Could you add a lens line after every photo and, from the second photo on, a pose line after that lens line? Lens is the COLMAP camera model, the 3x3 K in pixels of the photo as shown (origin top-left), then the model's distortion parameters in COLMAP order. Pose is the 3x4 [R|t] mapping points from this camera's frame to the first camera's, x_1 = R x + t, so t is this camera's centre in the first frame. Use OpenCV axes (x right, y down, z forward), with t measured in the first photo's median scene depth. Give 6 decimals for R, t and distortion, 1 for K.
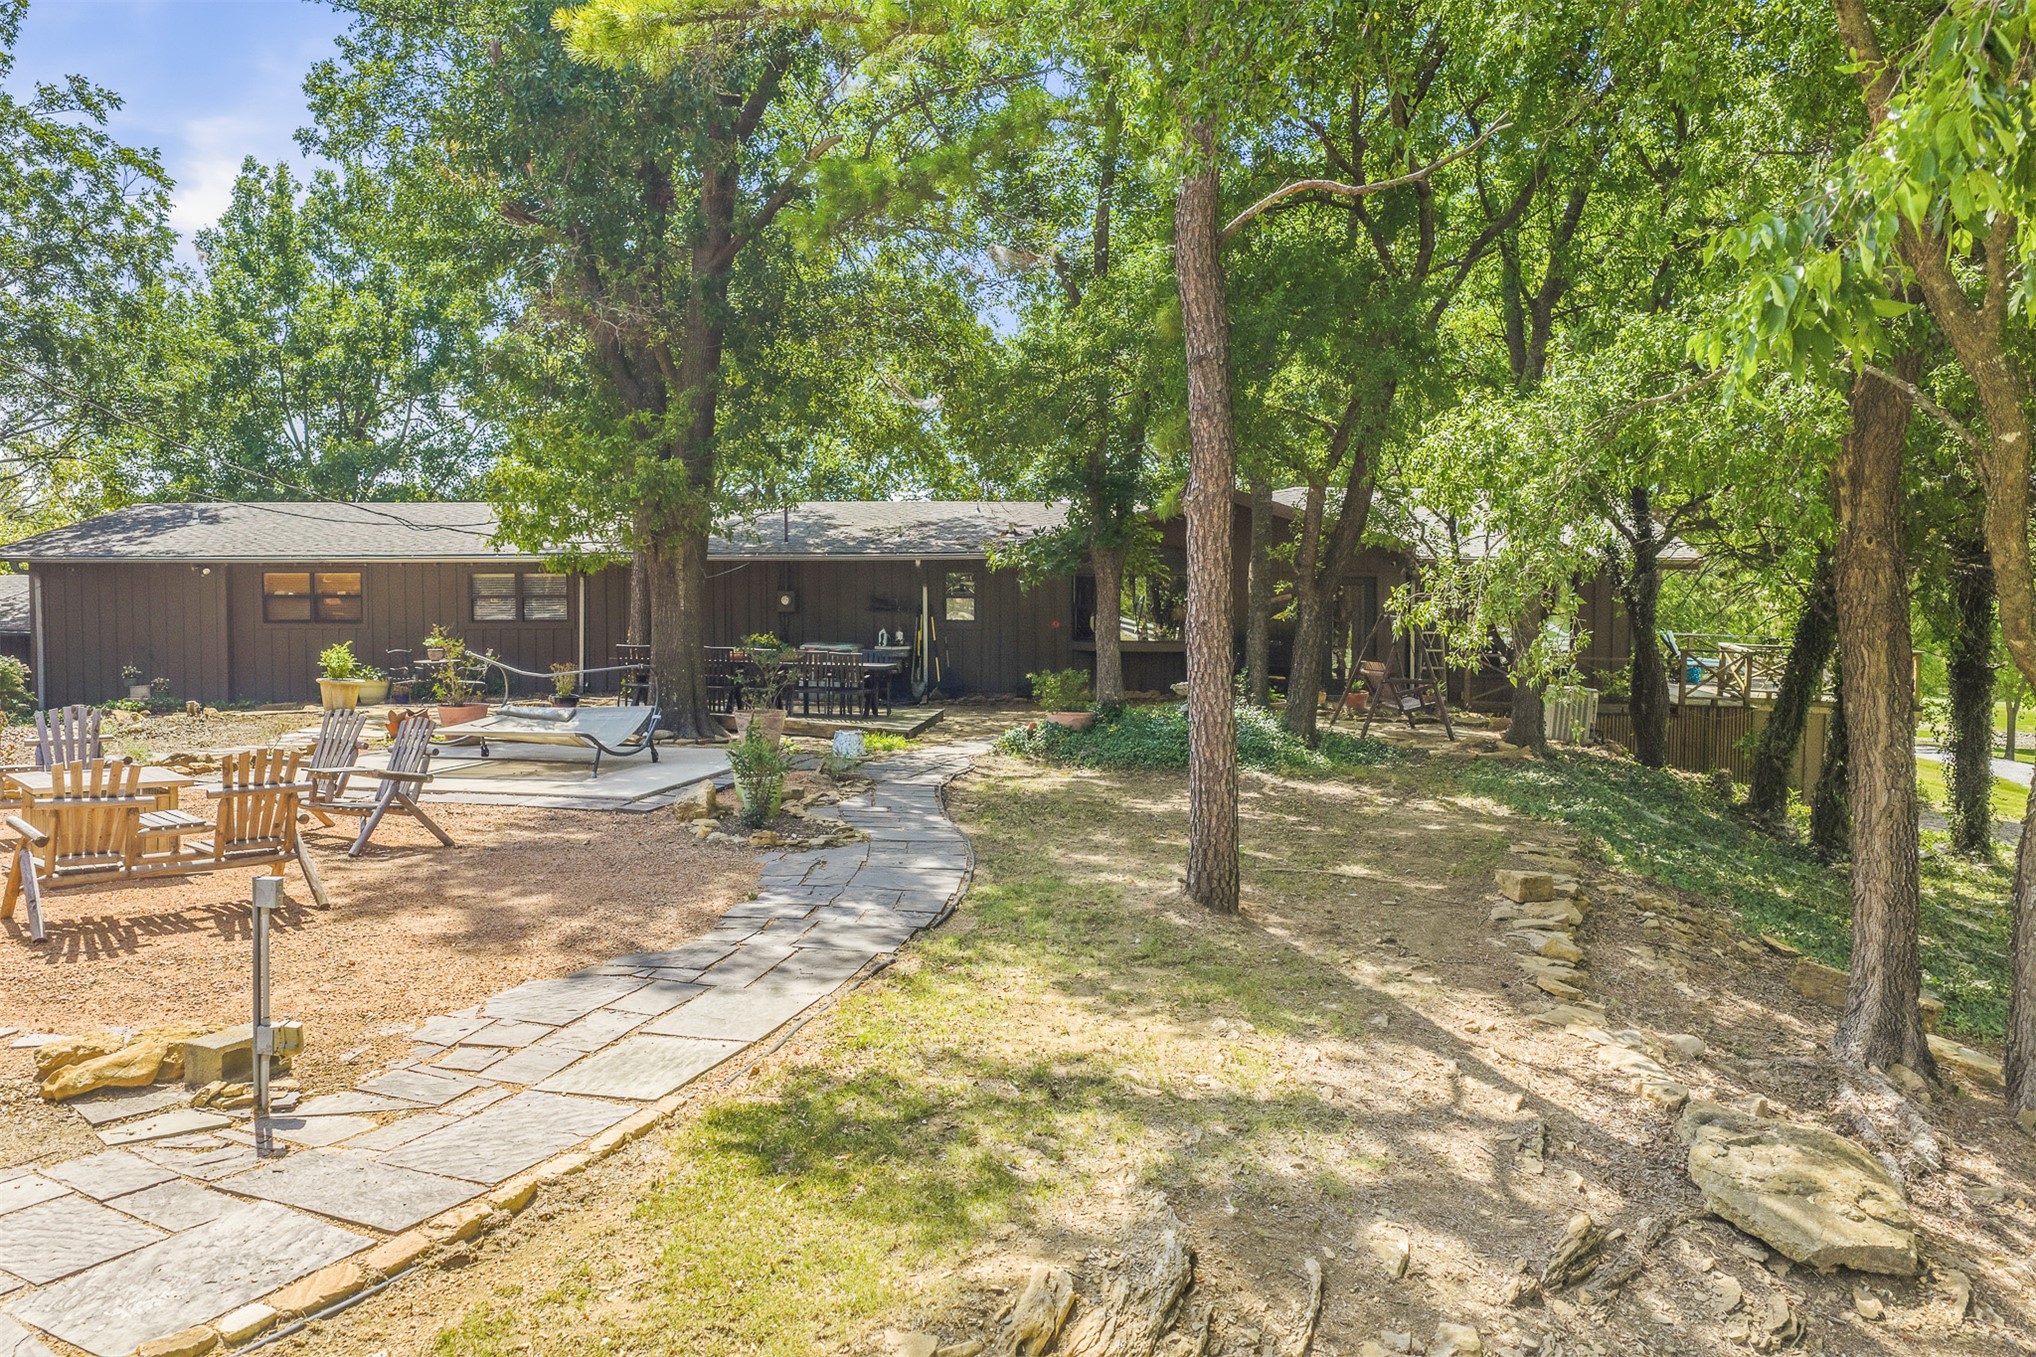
lens RADIAL K [[1718.5, 0, 1017.8], [0, 1718.5, 679.8], [0, 0, 1]] dist [0.007060, -0.011786]
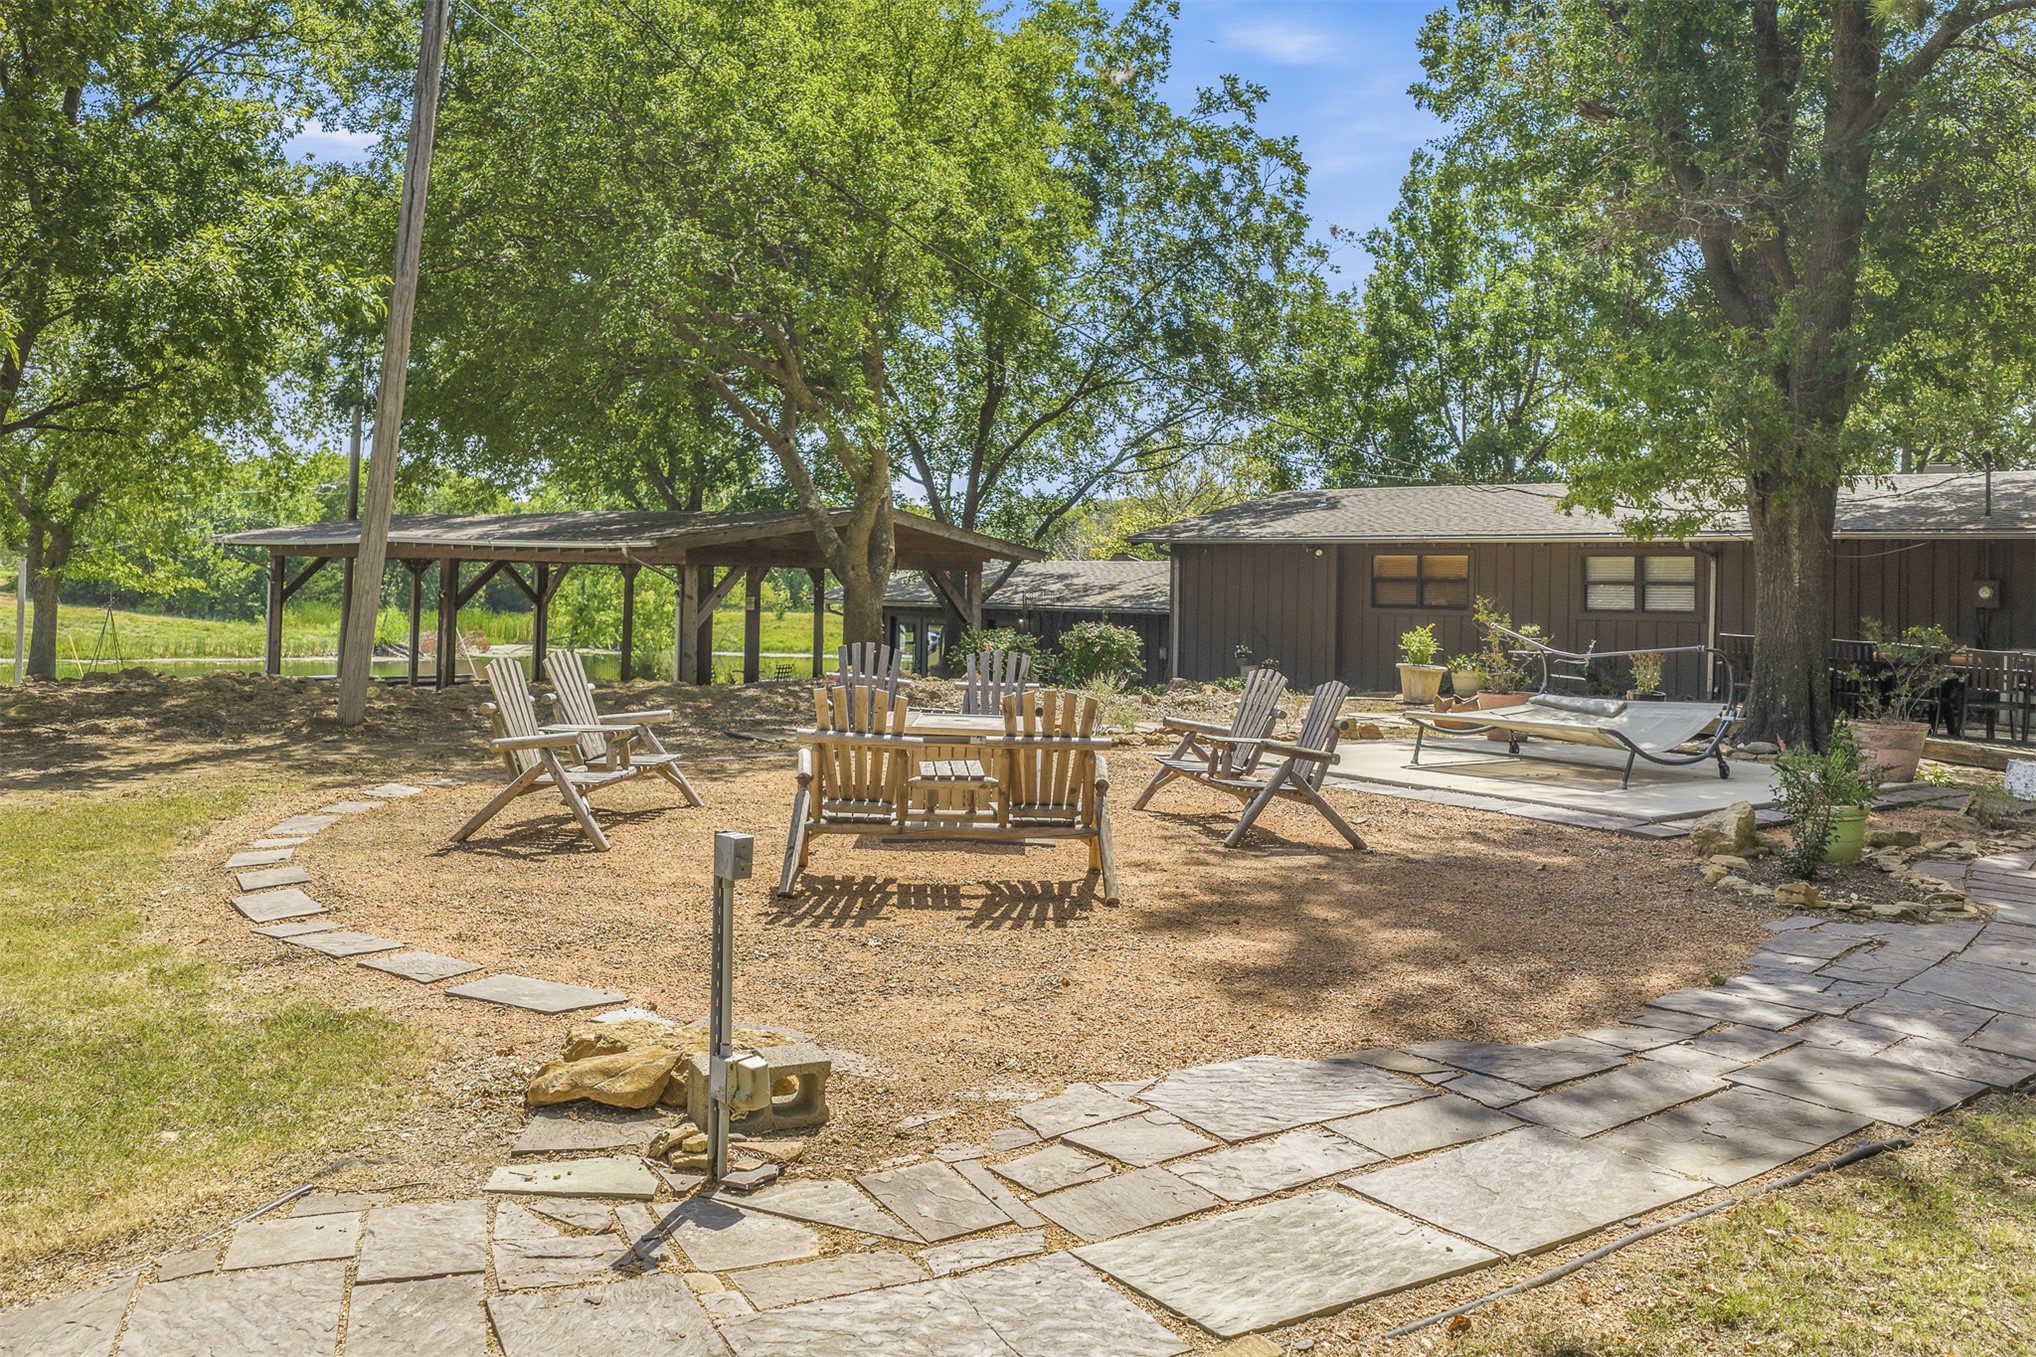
lens RADIAL K [[1718.5, 0, 1027.3], [0, 1718.5, 548.7], [0, 0, 1]] dist [0.007060, -0.011786]
pose [[0.772971, 0.003970, -0.634429, 0.032207], [-0.060232, 0.995923, -0.067152, 0.016587], [0.631576, 0.090120, 0.770059, 0.216927]]
